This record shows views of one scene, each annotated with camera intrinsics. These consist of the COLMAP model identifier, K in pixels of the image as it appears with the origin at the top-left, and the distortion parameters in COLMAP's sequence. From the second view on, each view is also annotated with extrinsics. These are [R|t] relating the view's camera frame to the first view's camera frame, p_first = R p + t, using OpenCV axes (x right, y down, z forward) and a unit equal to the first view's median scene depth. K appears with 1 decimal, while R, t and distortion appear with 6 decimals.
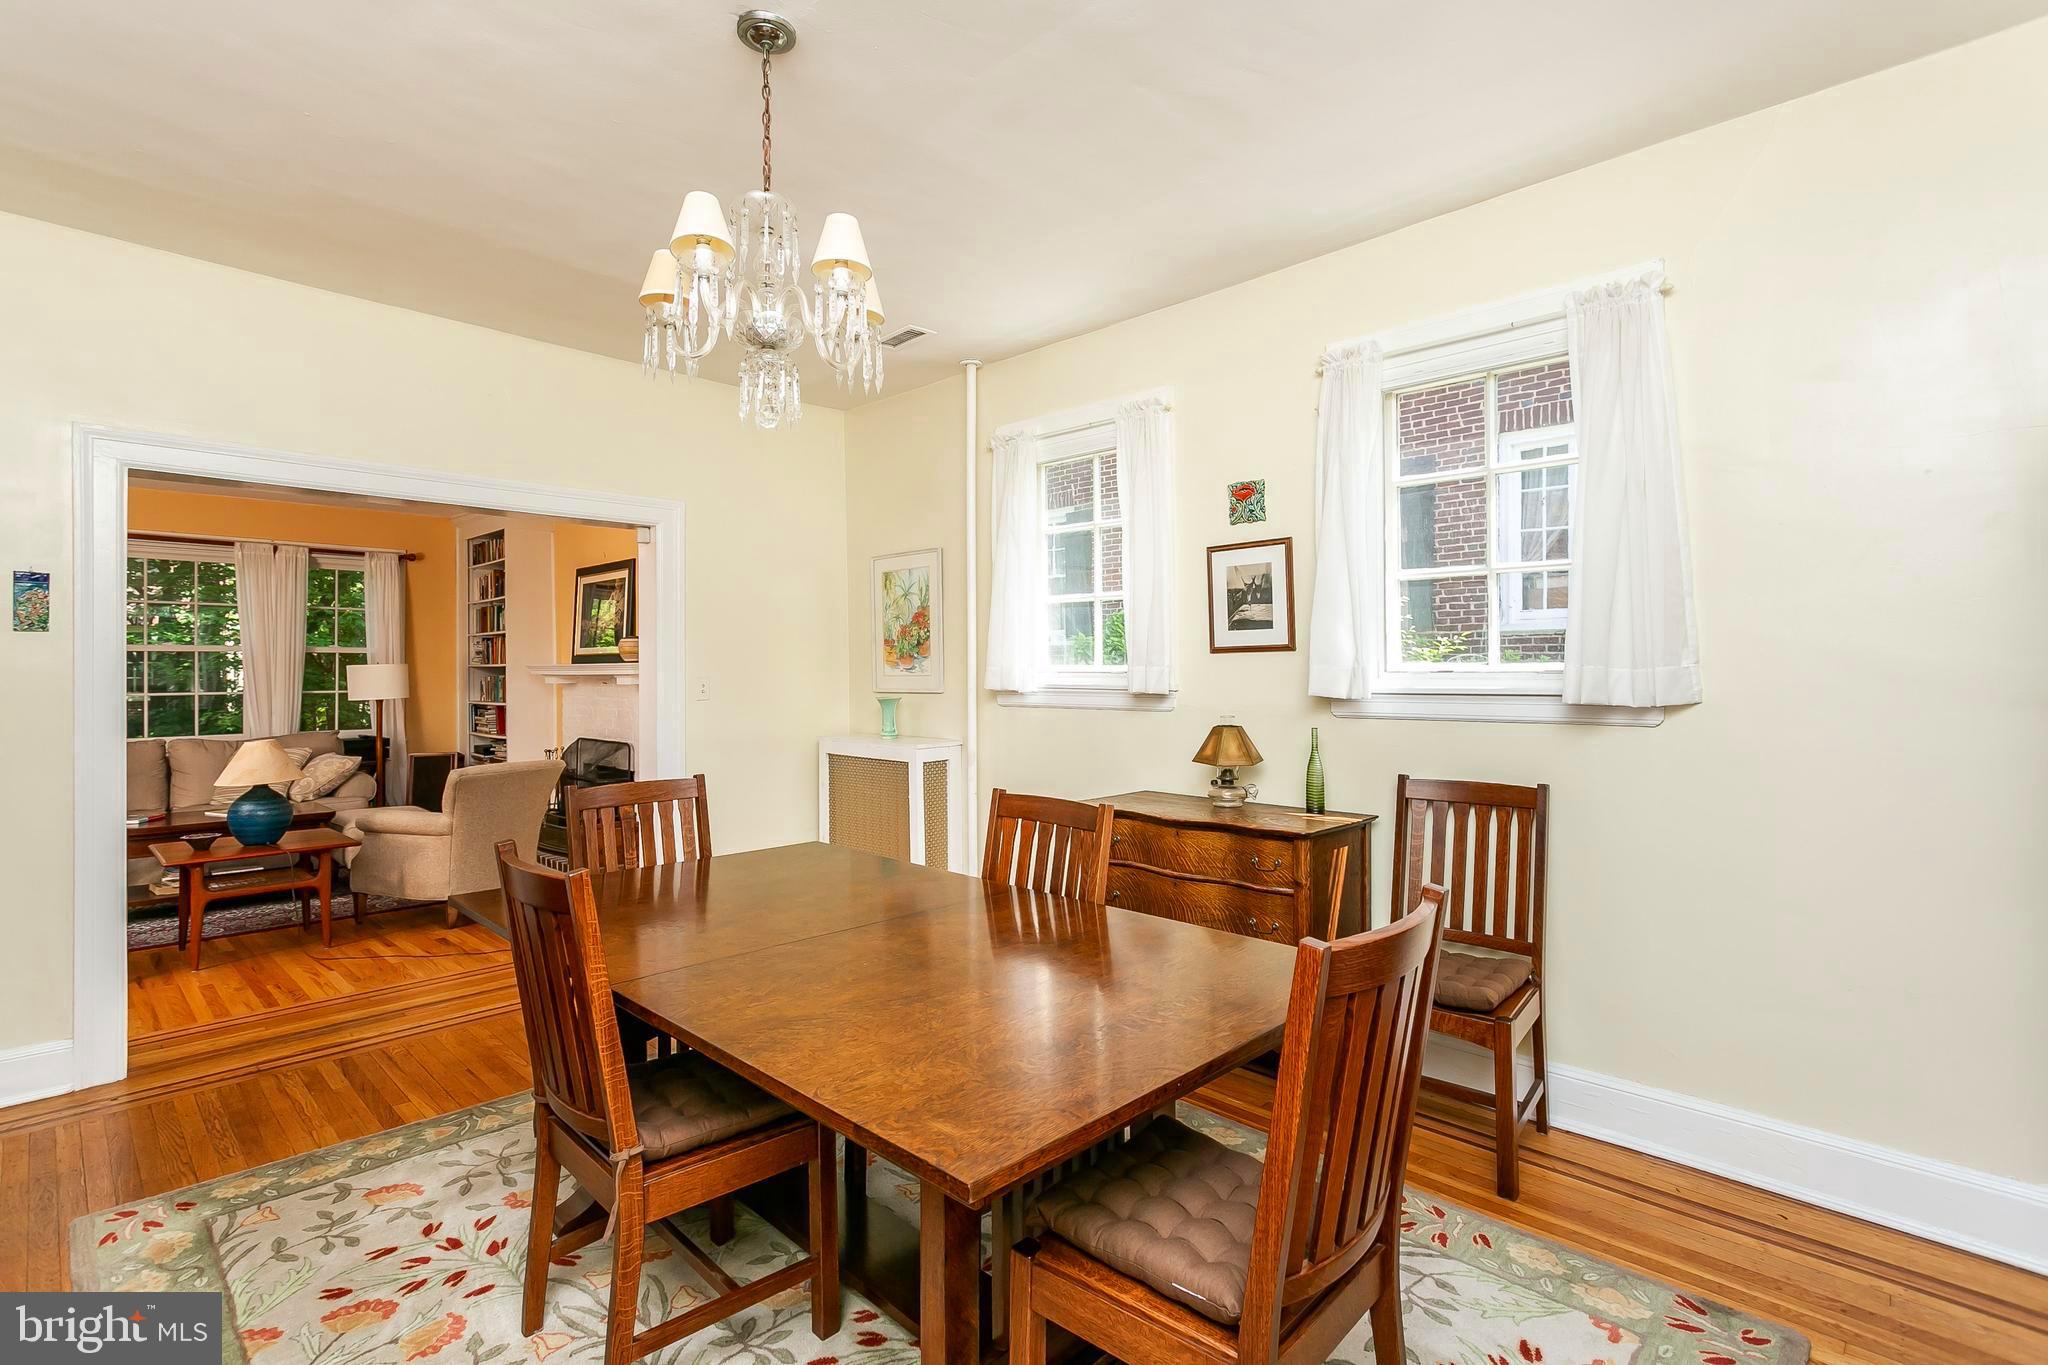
lens RADIAL K [[923.2, 0, 1026.8], [0, 923.2, 680.1], [0, 0, 1]] dist [-0.005974, -0.000583]
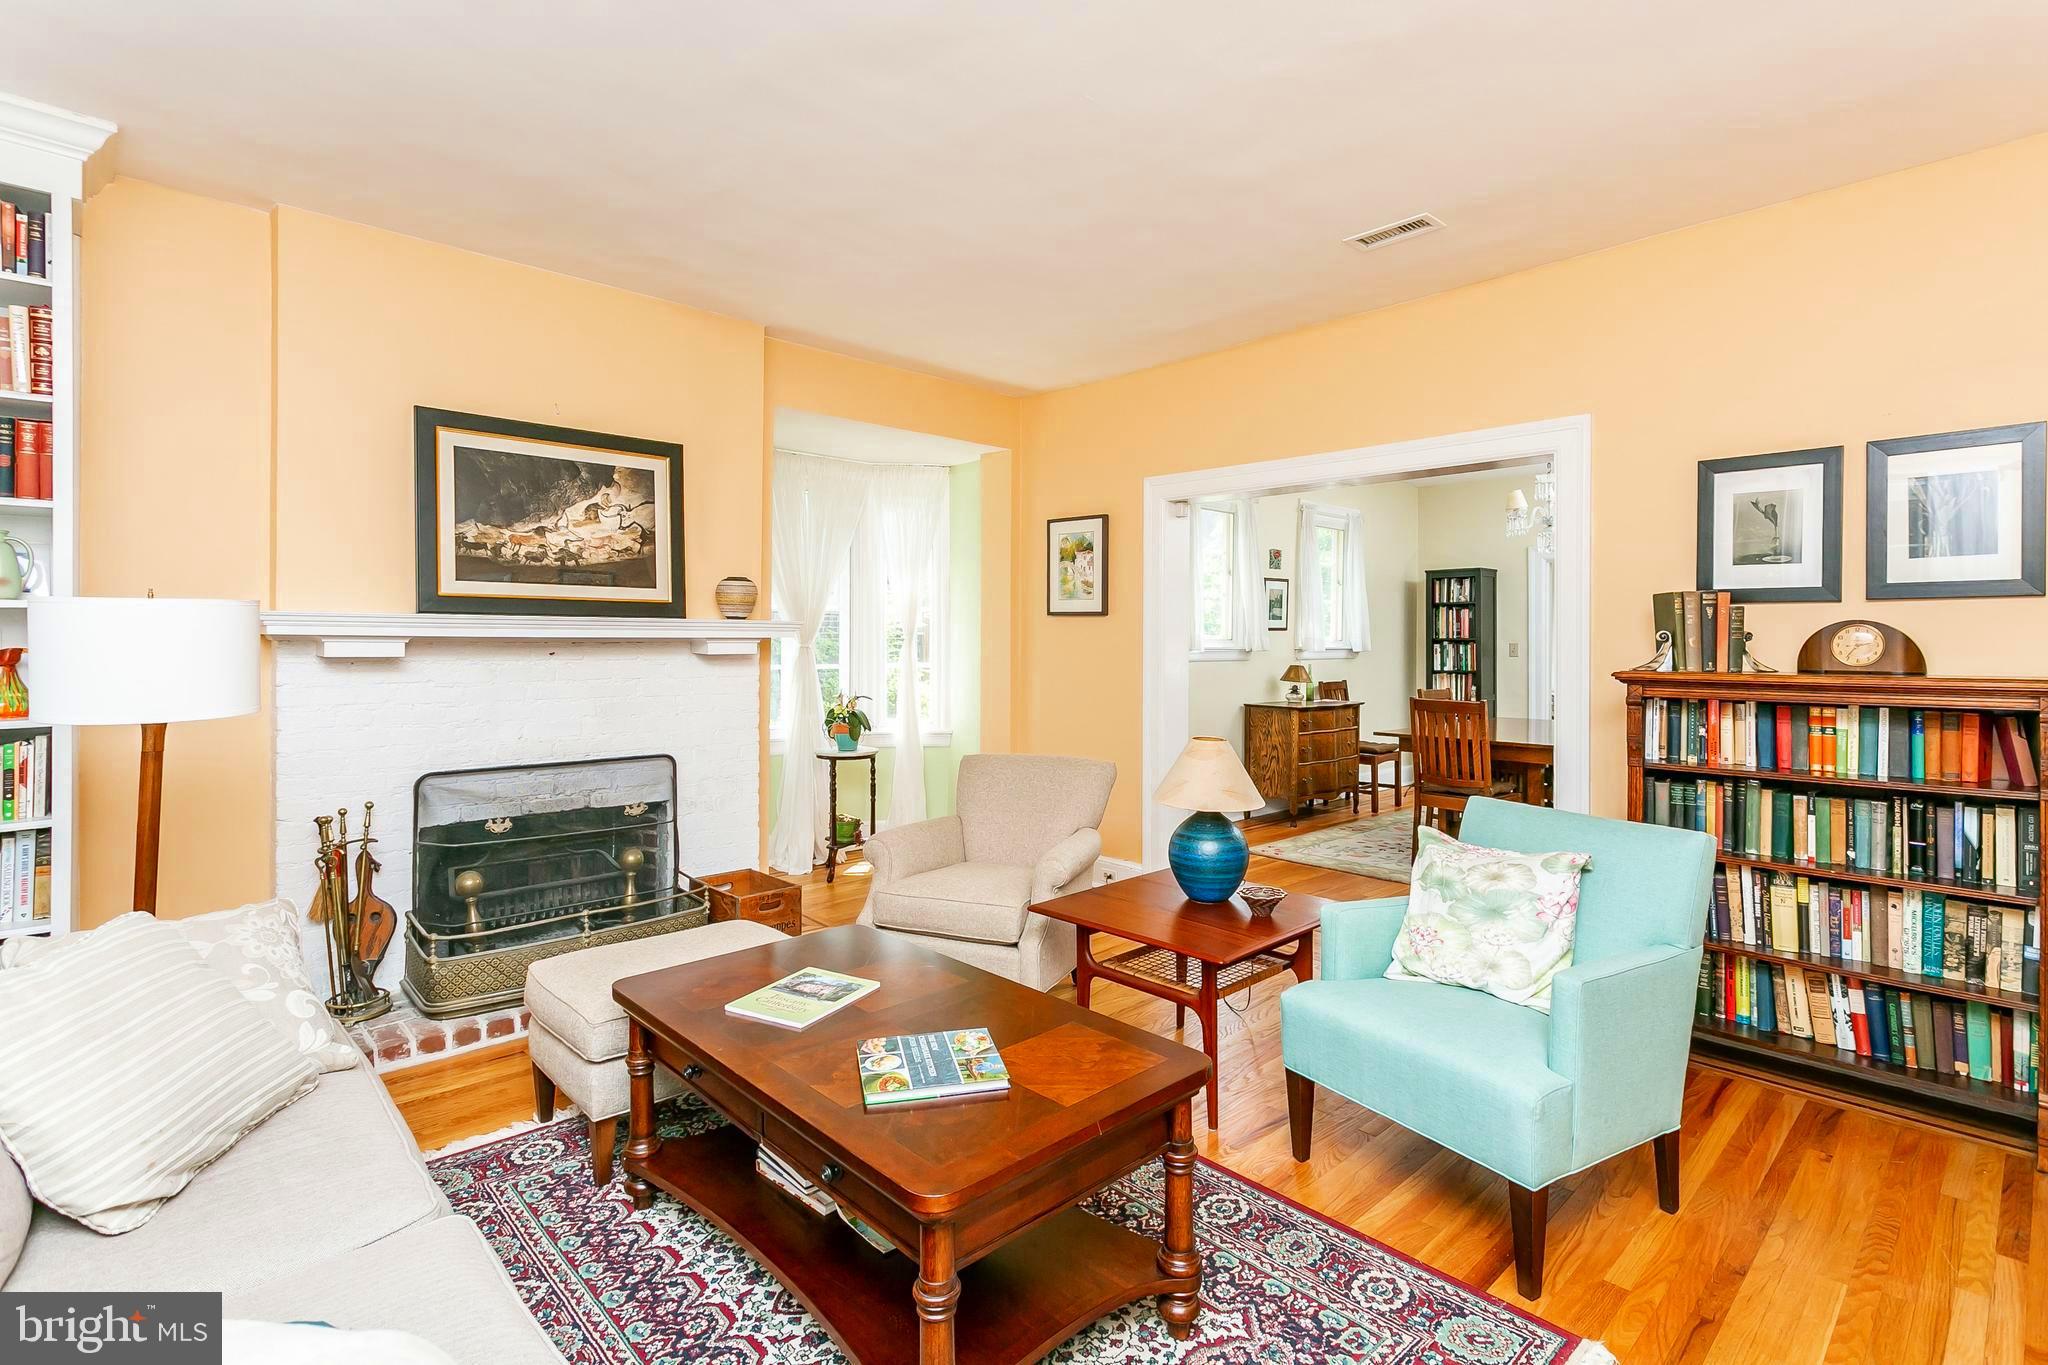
lens RADIAL K [[947.5, 0, 1059.8], [0, 947.5, 642.2], [0, 0, 1]] dist [0.002651, 0.000735]
pose [[0.088327, 0.009064, 0.996050, -1.961272], [0.007322, 0.999926, -0.009748, 0.013491], [-0.996065, 0.008154, 0.088254, 1.307881]]
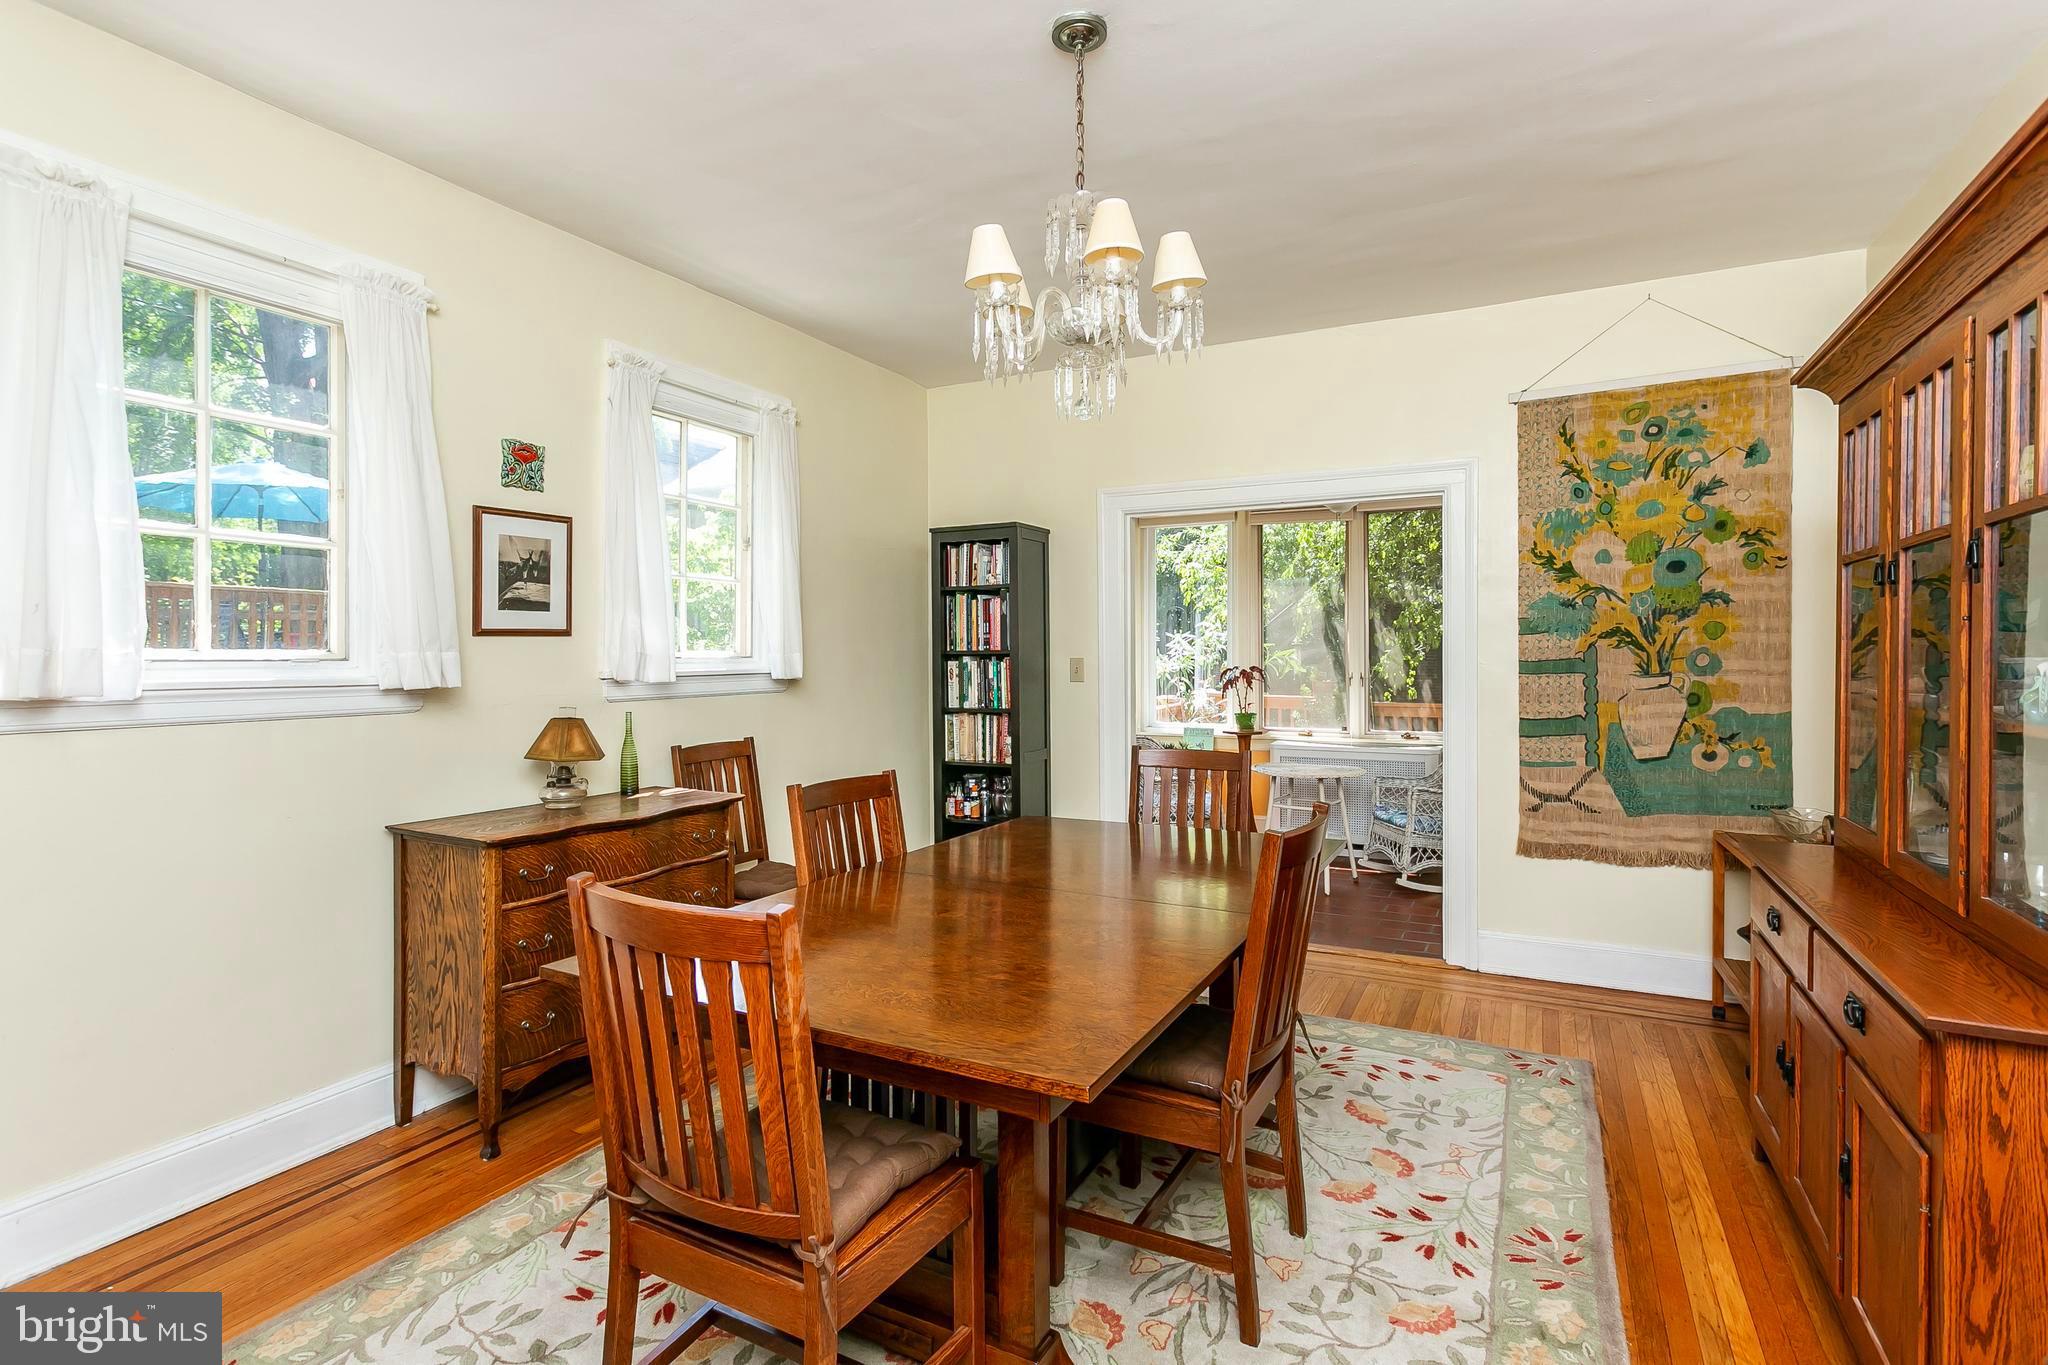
lens RADIAL K [[947.5, 0, 1060.1], [0, 947.5, 663.0], [0, 0, 1]] dist [0.002651, 0.000735]
pose [[-0.255722, -0.007574, 0.966721, -0.771737], [0.012970, 0.999852, 0.011264, -0.008232], [-0.966663, 0.015419, -0.255586, 0.743733]]
